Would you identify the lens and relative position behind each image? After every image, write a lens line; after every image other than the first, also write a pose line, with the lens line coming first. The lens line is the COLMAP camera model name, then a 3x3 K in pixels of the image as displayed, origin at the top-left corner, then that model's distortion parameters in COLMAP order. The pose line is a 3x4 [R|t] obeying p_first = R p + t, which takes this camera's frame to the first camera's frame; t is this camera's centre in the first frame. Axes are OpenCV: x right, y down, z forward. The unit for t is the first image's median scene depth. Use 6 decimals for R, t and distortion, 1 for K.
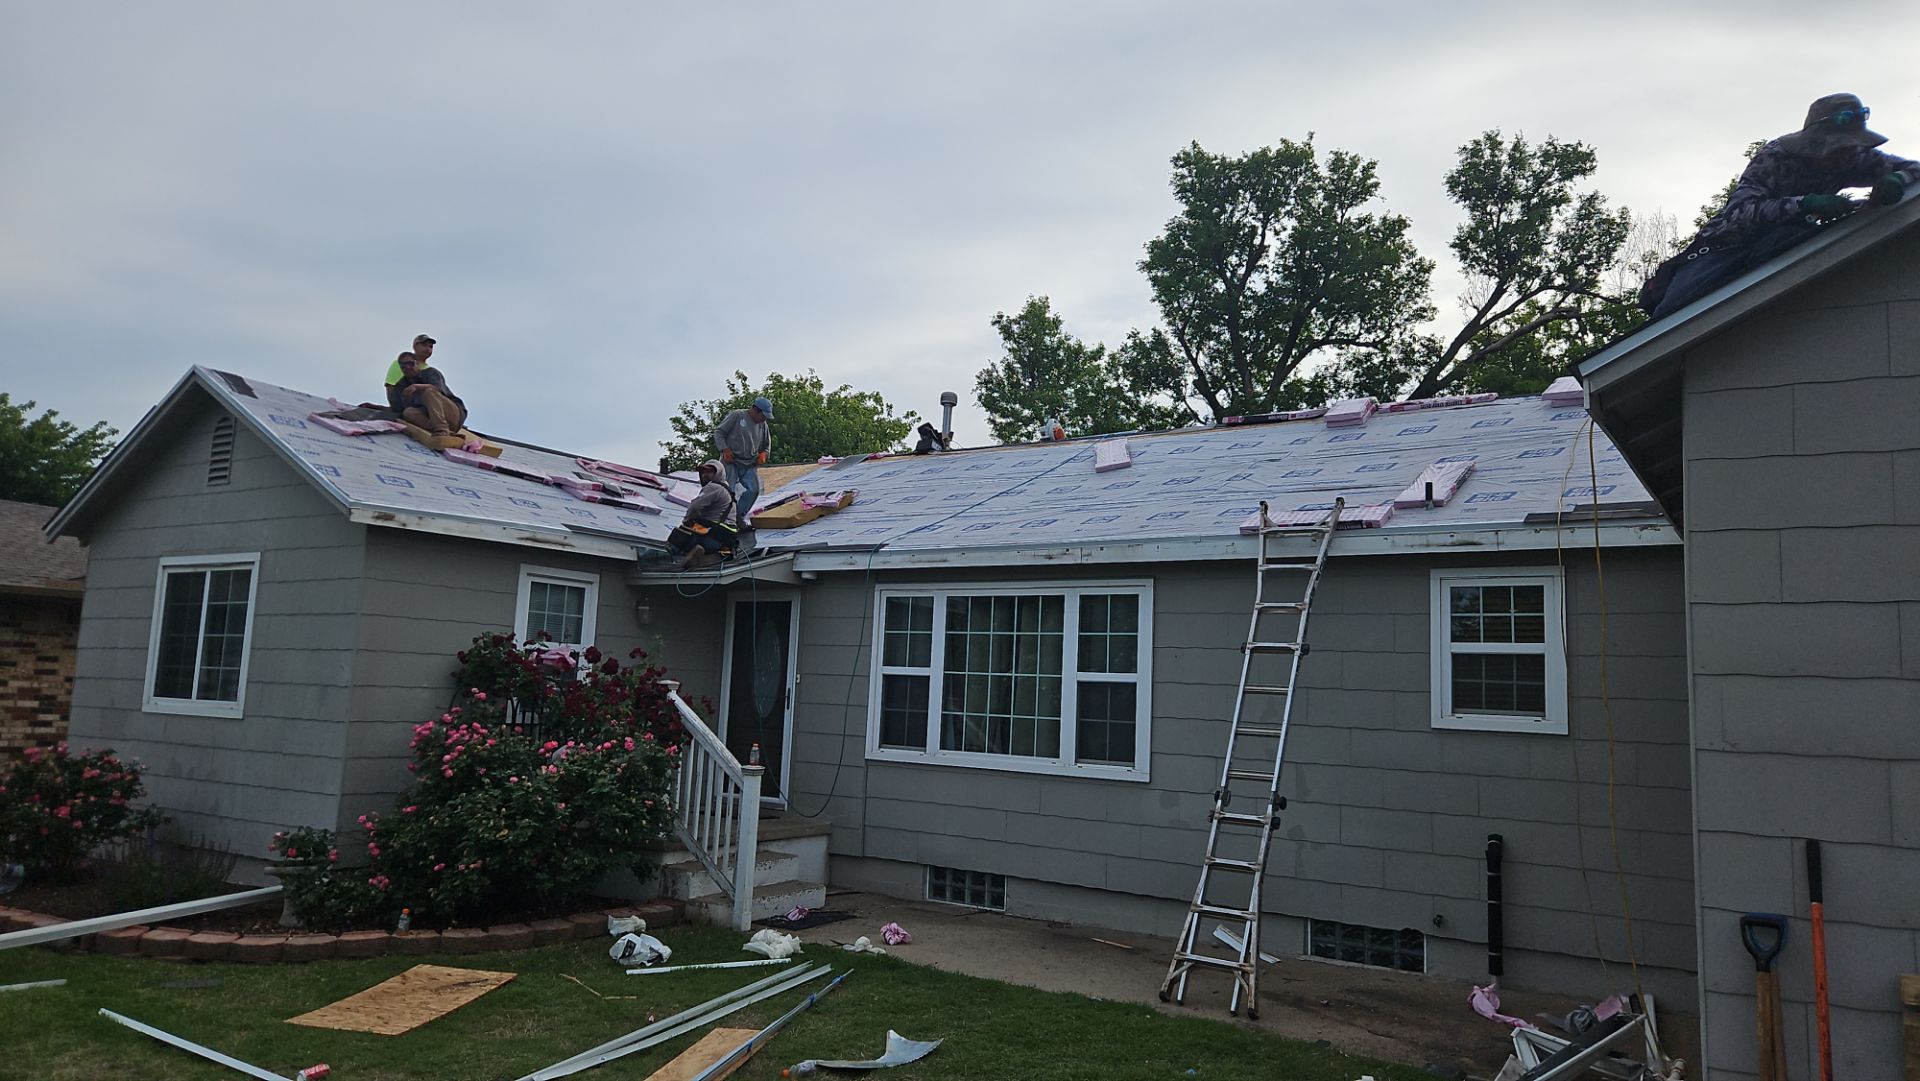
lens RADIAL K [[1274.2, 0, 960.0], [0, 1274.2, 540.5], [0, 0, 1]] dist [0.083193, -0.063605]
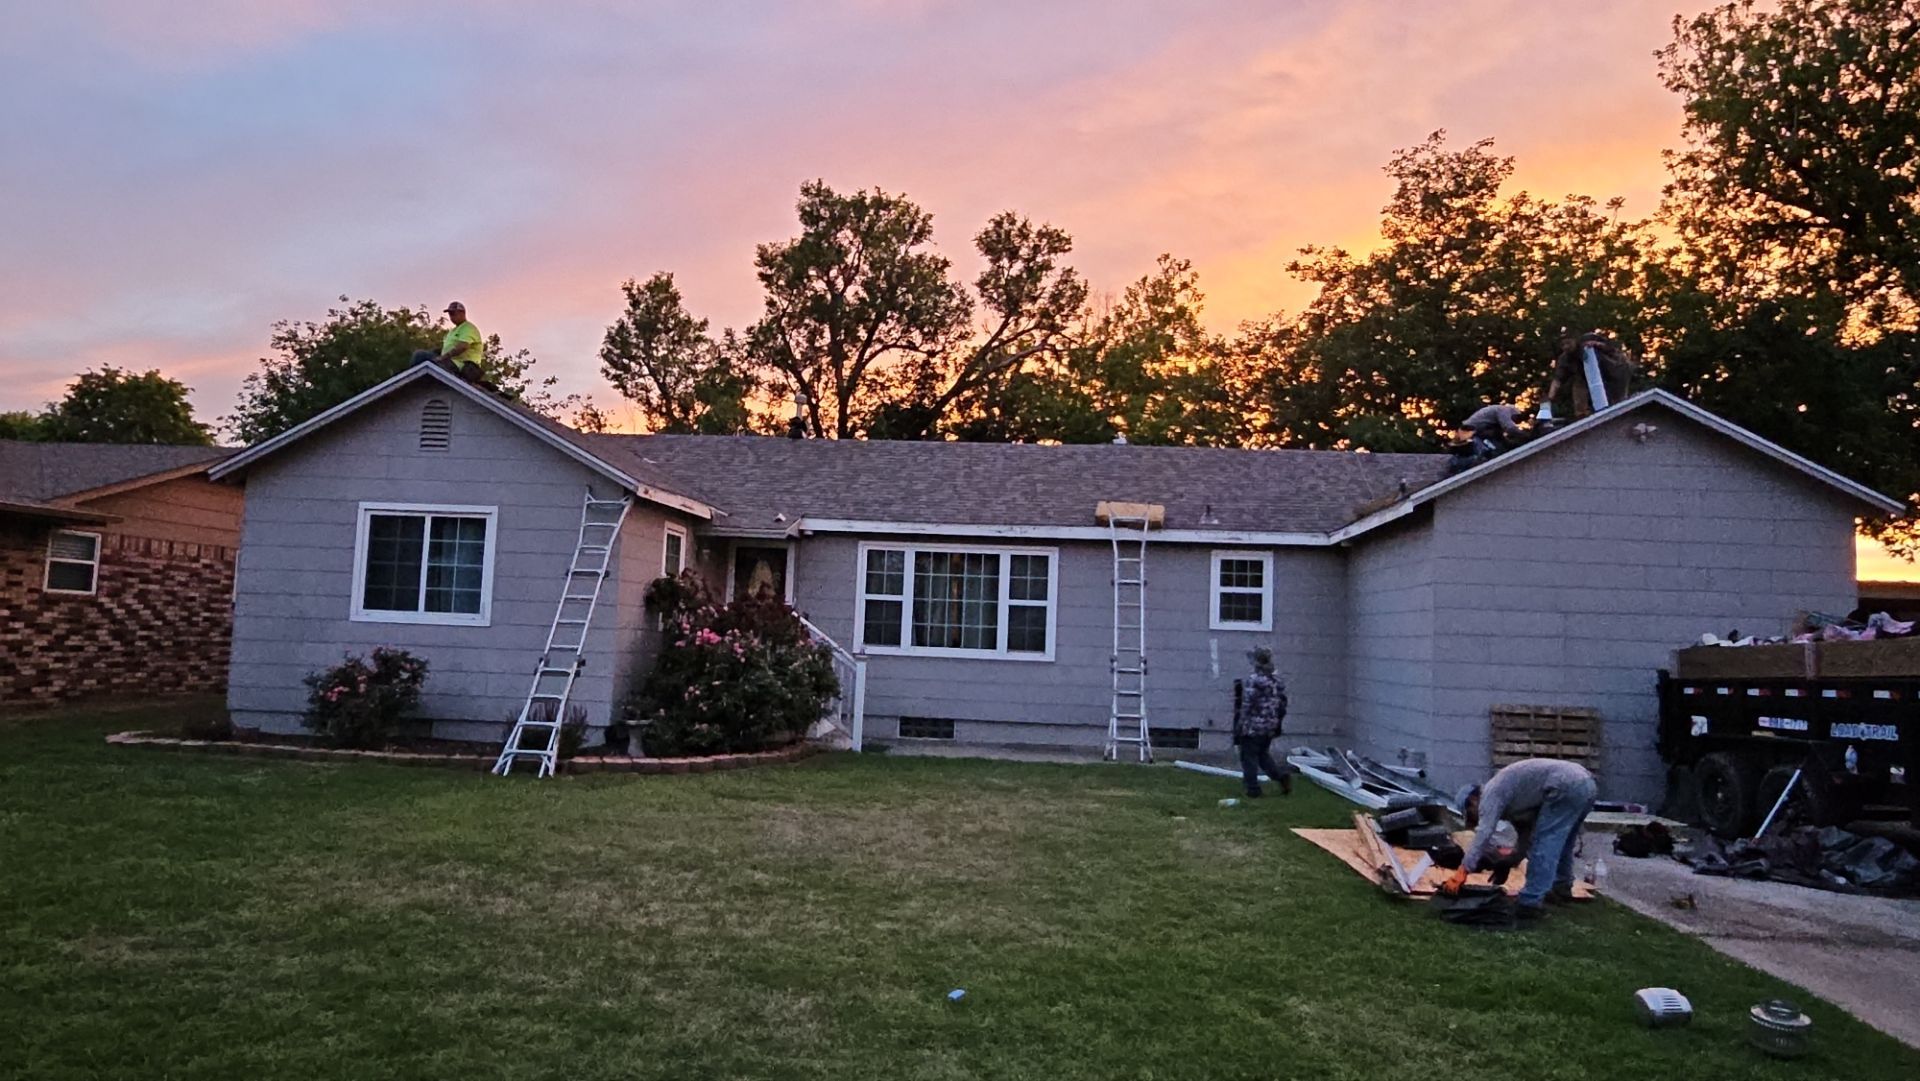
lens RADIAL K [[1194.1, 0, 960.0], [0, 1194.1, 540.5], [0, 0, 1]] dist [-0.031415, -0.000497]
pose [[0.866921, 0.031147, 0.497472, -0.702934], [-0.063631, 0.996795, 0.048476, -0.044775], [-0.494368, -0.073680, 0.866124, -0.315942]]
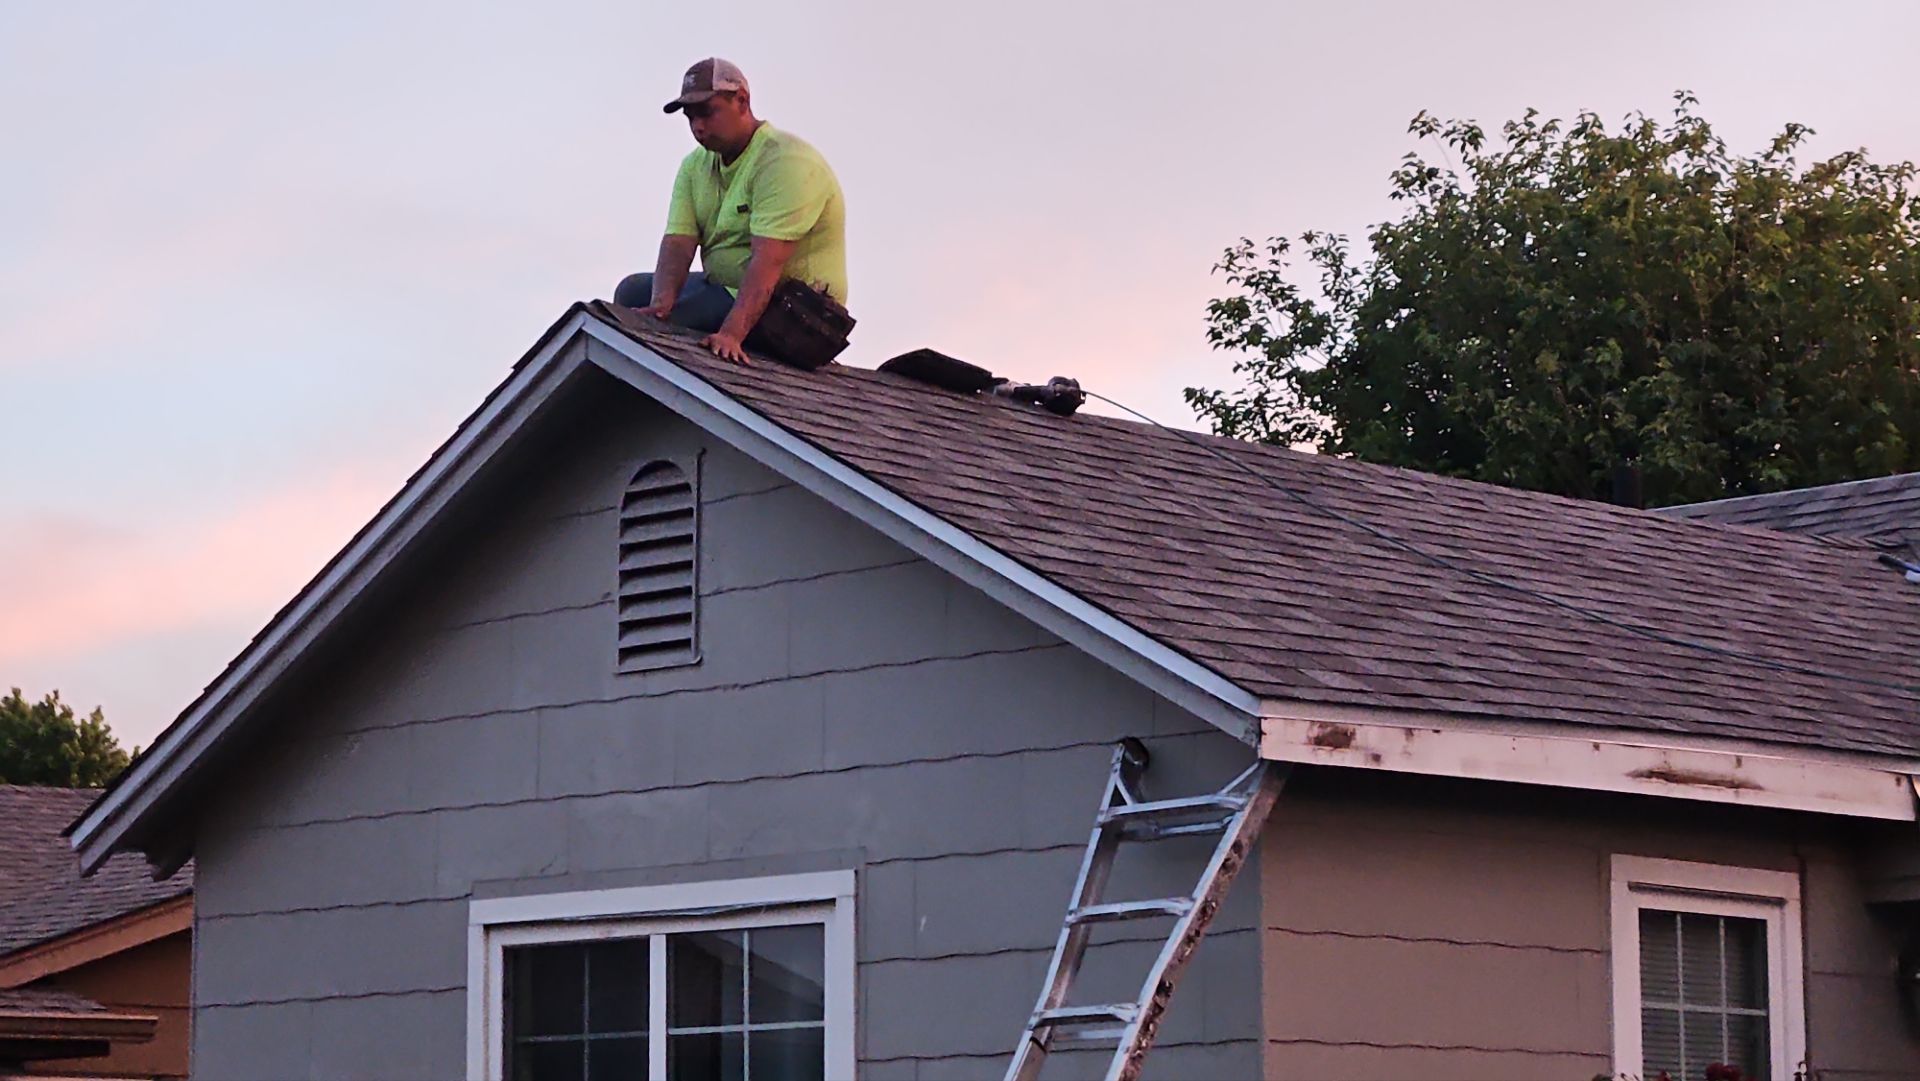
lens RADIAL K [[4767.4, 0, 960.0], [0, 4767.4, 540.5], [0, 0, 1]] dist [-0.090628, -0.108750]
pose [[0.977649, -0.075184, -0.196342, -0.254190], [0.069121, 0.996901, -0.037558, -0.024646], [0.198558, 0.023147, 0.979816, -0.158692]]
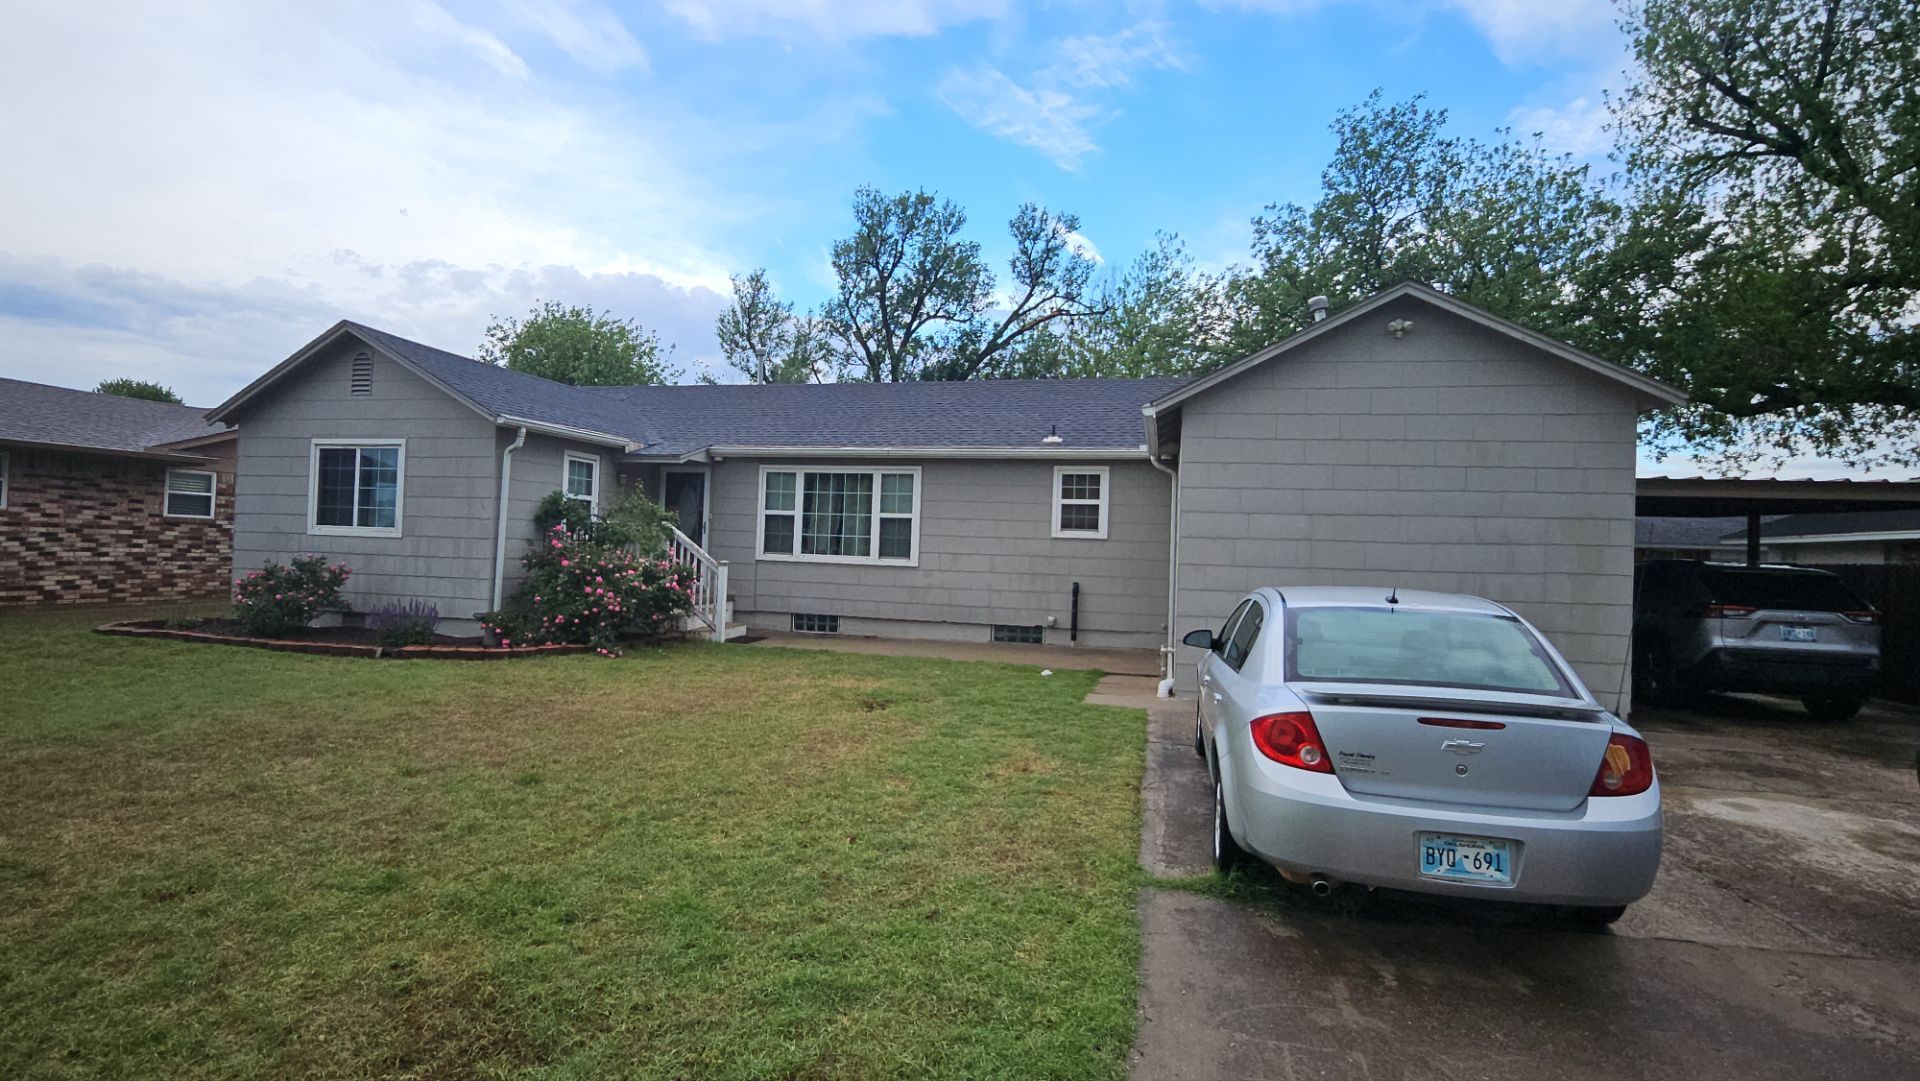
lens RADIAL K [[886.3, 0, 960.0], [0, 886.3, 540.5], [0, 0, 1]] dist [-0.031824, 0.000098]
pose [[0.935496, -0.008348, 0.353238, -0.253877], [-0.038039, 0.991531, 0.124173, -0.026240], [-0.351283, -0.129600, 0.927256, -0.287146]]
